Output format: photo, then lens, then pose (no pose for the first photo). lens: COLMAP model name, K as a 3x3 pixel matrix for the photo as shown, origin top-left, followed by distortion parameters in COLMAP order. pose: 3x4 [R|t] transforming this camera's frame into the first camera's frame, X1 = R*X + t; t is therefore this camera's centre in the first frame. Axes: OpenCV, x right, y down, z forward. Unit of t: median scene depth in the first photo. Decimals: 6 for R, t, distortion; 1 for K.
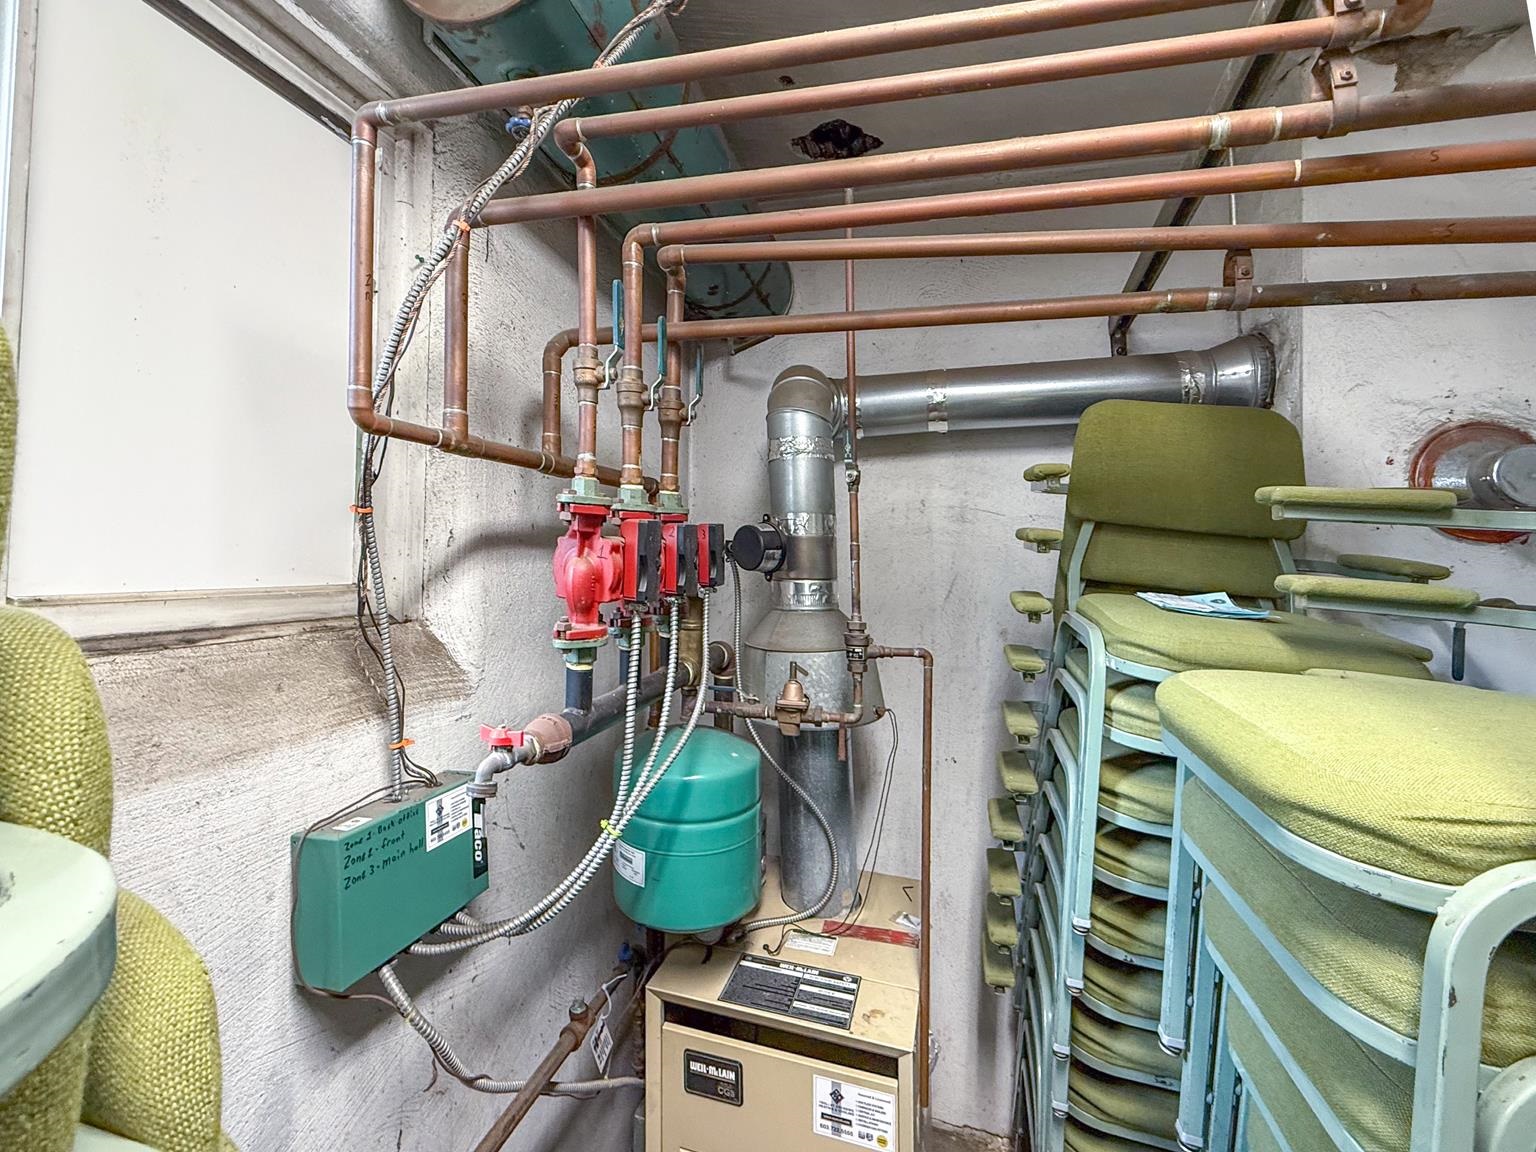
lens RADIAL K [[619.3, 0, 768.0], [0, 619.3, 576.0], [0, 0, 1]] dist [-0.000295, 0.000007]
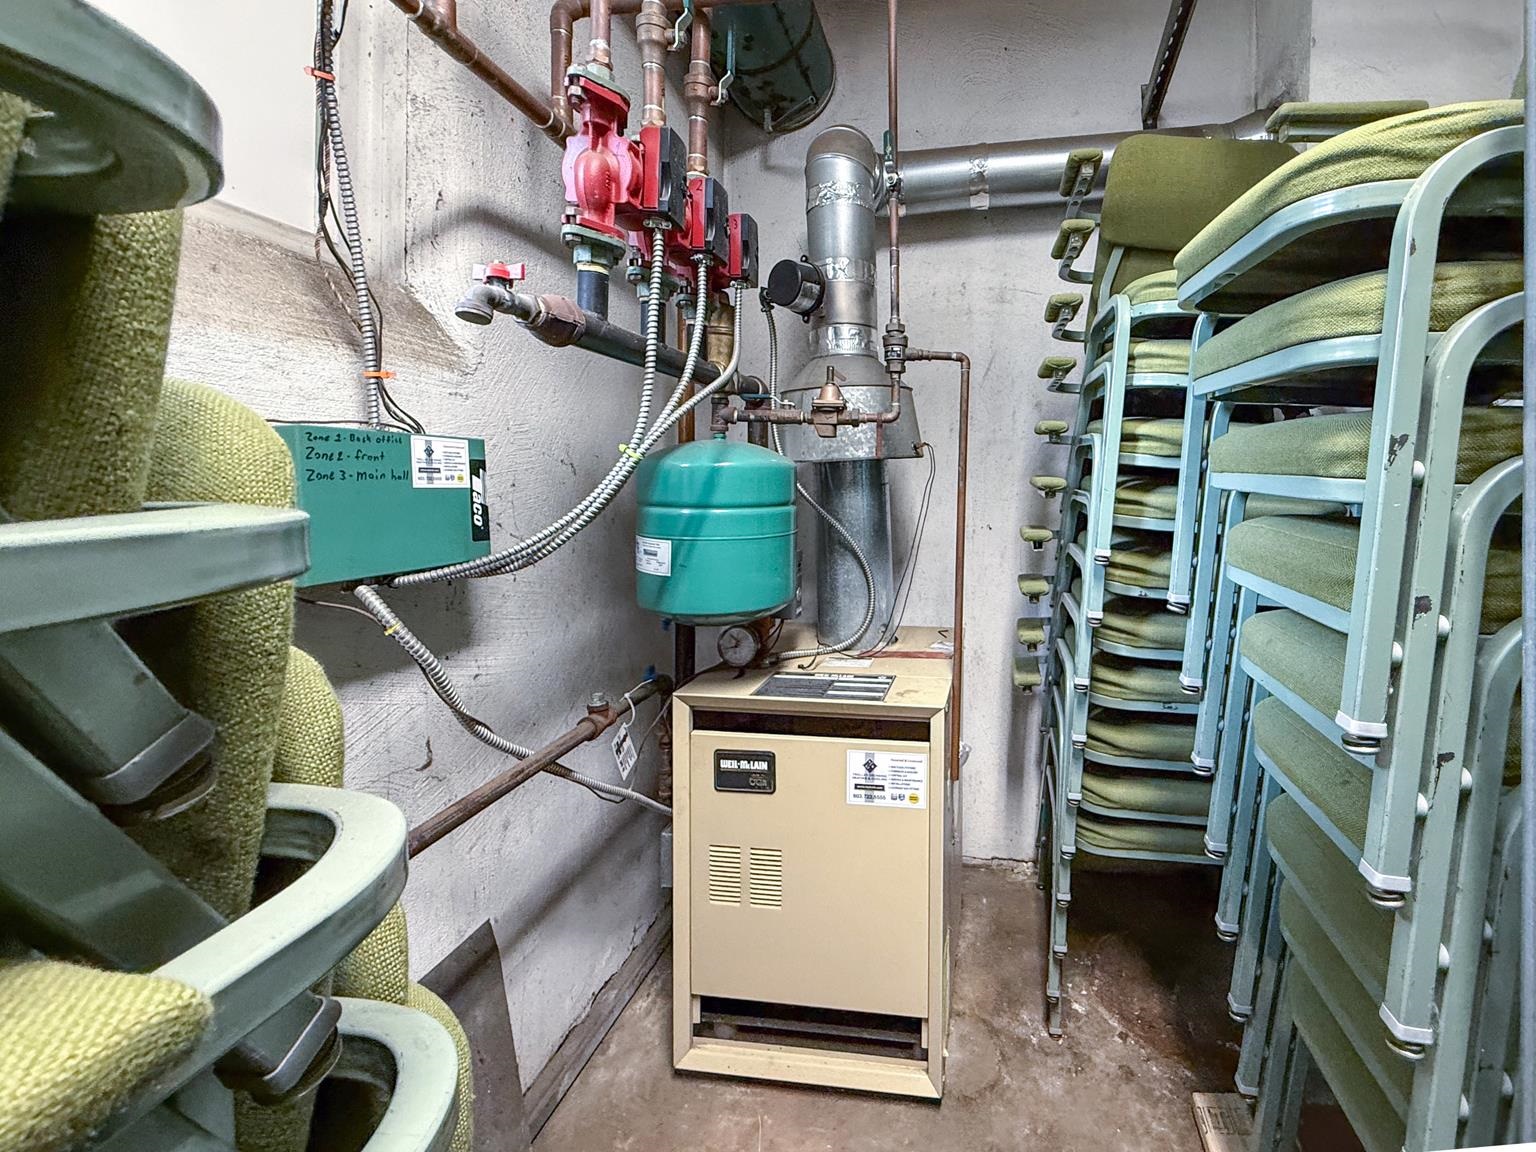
lens RADIAL K [[623.9, 0, 906.3], [0, 623.9, 576.1], [0, 0, 1]] dist [0.000154, 0.000107]
pose [[0.988497, 0.005261, 0.151149, 0.013316], [-0.011544, 0.999104, 0.040721, 0.456504], [-0.150800, -0.041997, 0.987672, 0.000464]]
